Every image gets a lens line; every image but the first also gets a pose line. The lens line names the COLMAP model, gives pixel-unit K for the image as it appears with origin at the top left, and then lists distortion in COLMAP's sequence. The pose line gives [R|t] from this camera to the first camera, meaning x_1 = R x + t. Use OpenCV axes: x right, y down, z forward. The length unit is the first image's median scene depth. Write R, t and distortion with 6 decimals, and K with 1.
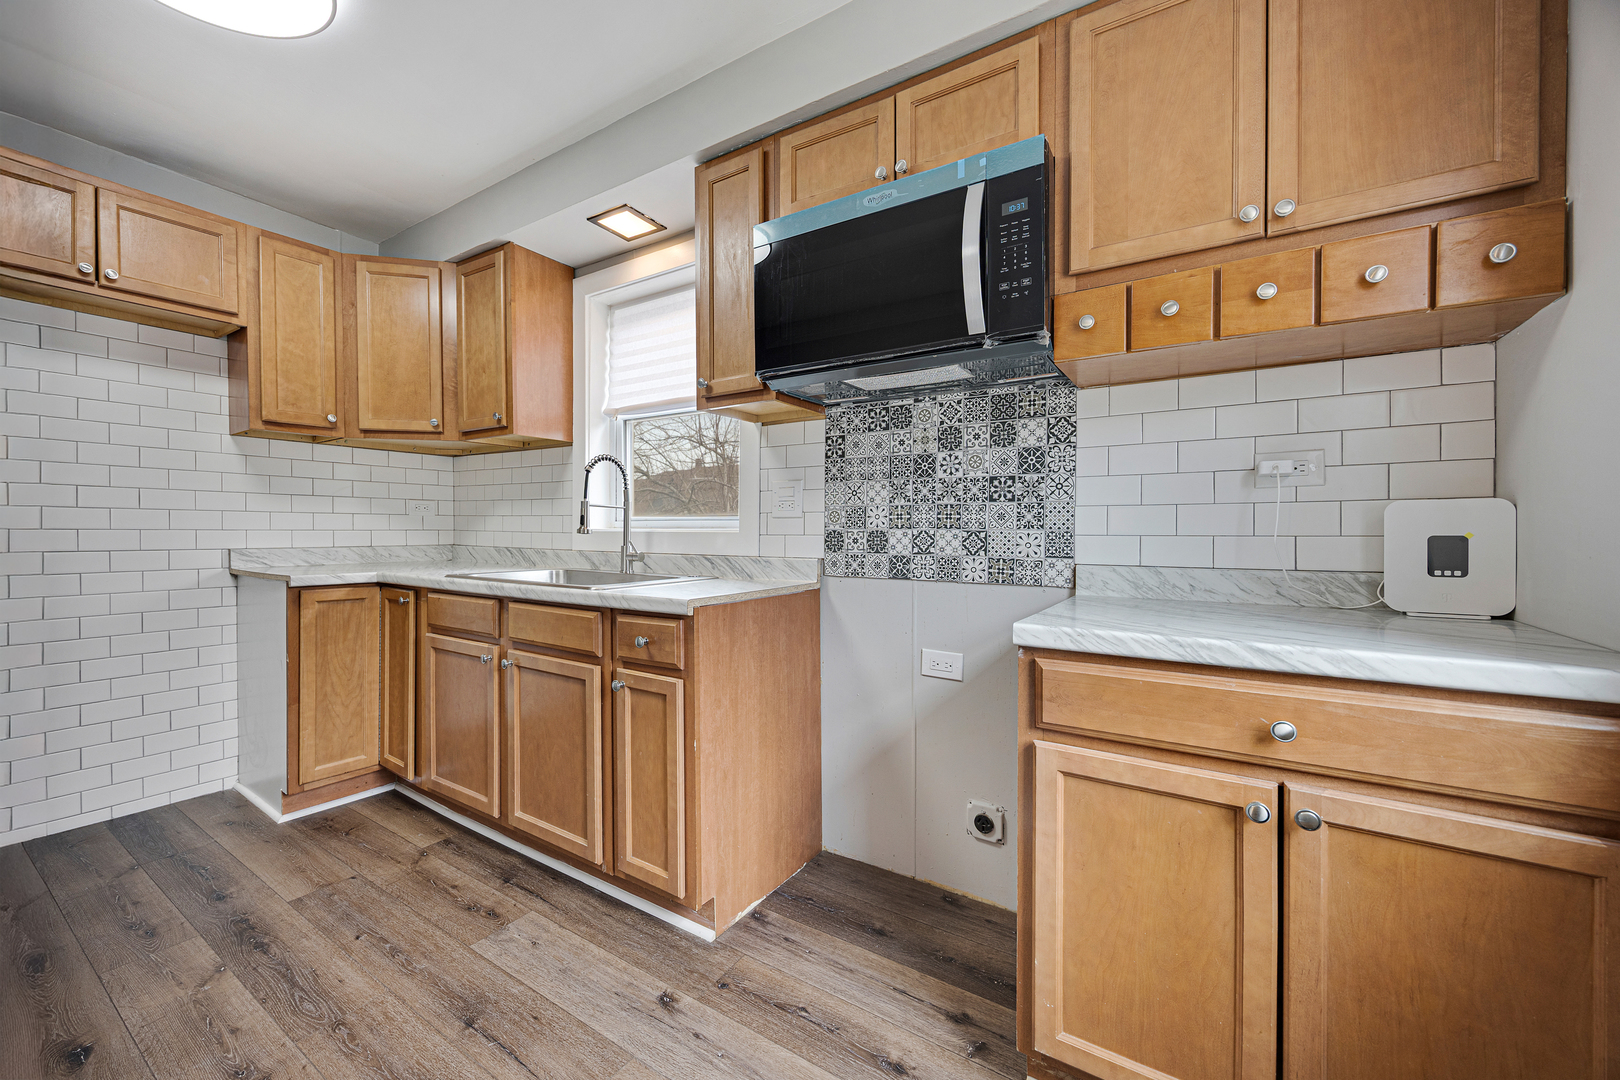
lens RADIAL K [[630.0, 0, 810.0], [0, 630.0, 533.5], [0, 0, 1]] dist [0.000406, -0.000288]
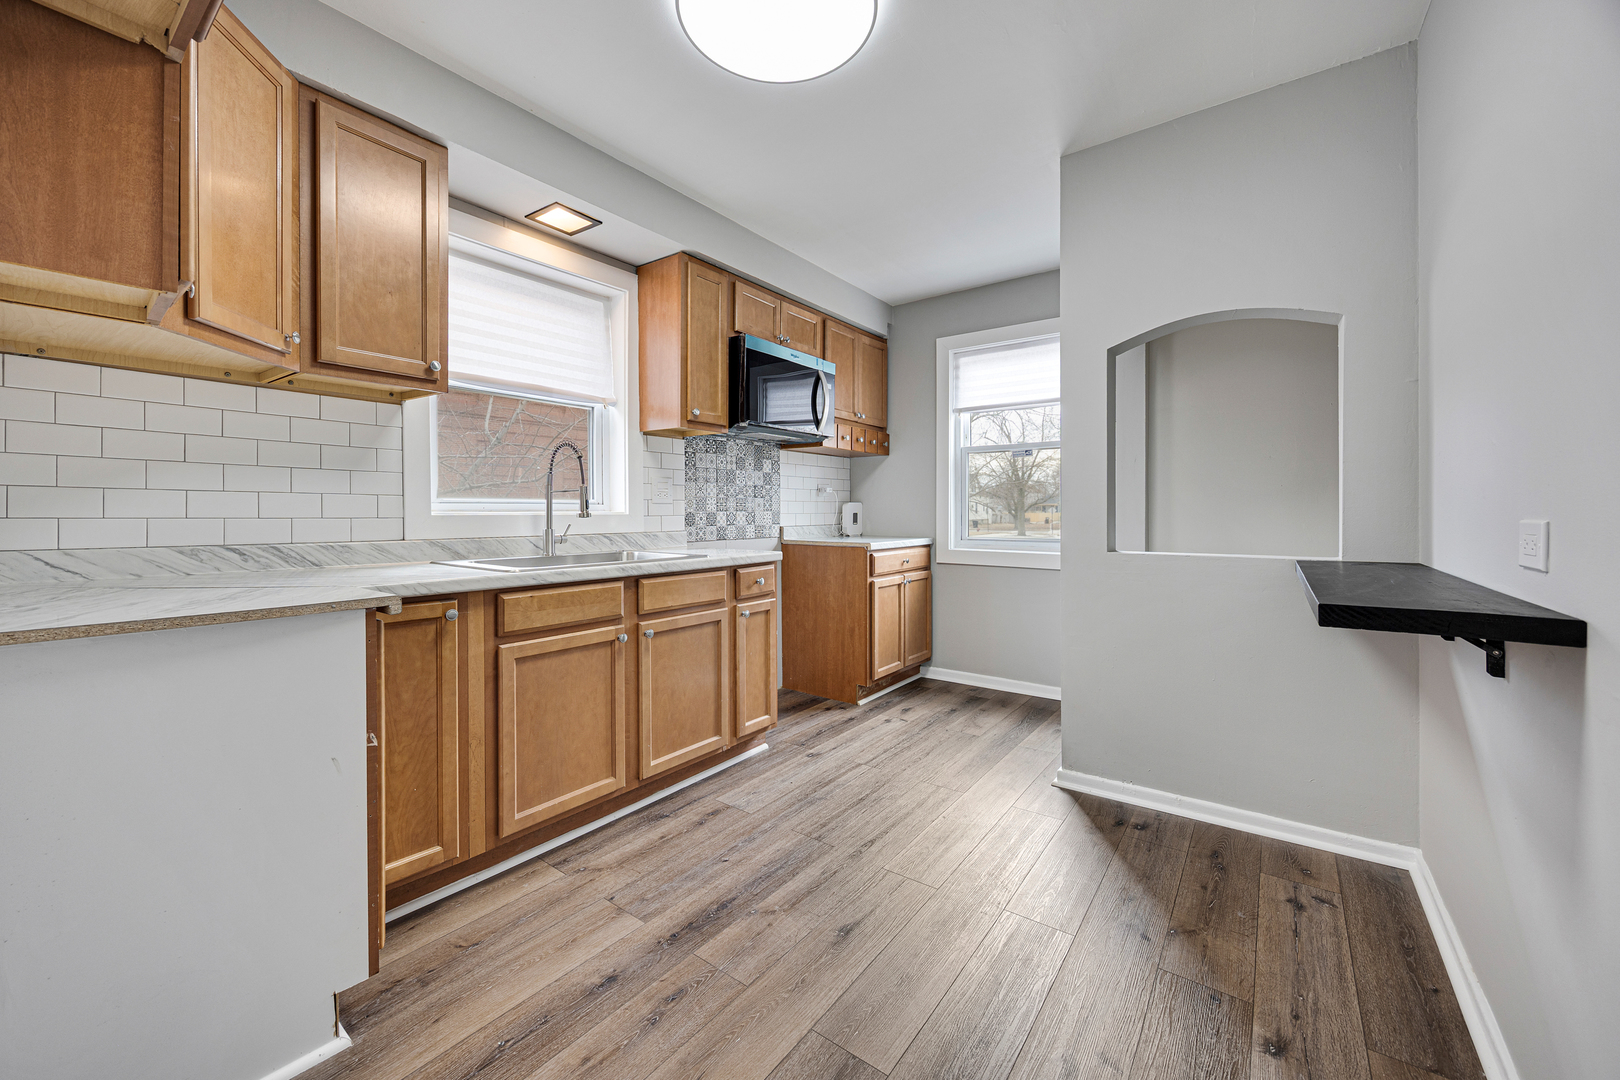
lens RADIAL K [[630.0, 0, 802.5], [0, 630.0, 513.1], [0, 0, 1]] dist [0.000406, -0.000288]
pose [[0.074199, -0.009320, 0.997200, -1.636406], [0.005379, 0.999946, 0.008945, -0.017395], [-0.997229, 0.004700, 0.074245, 0.666670]]
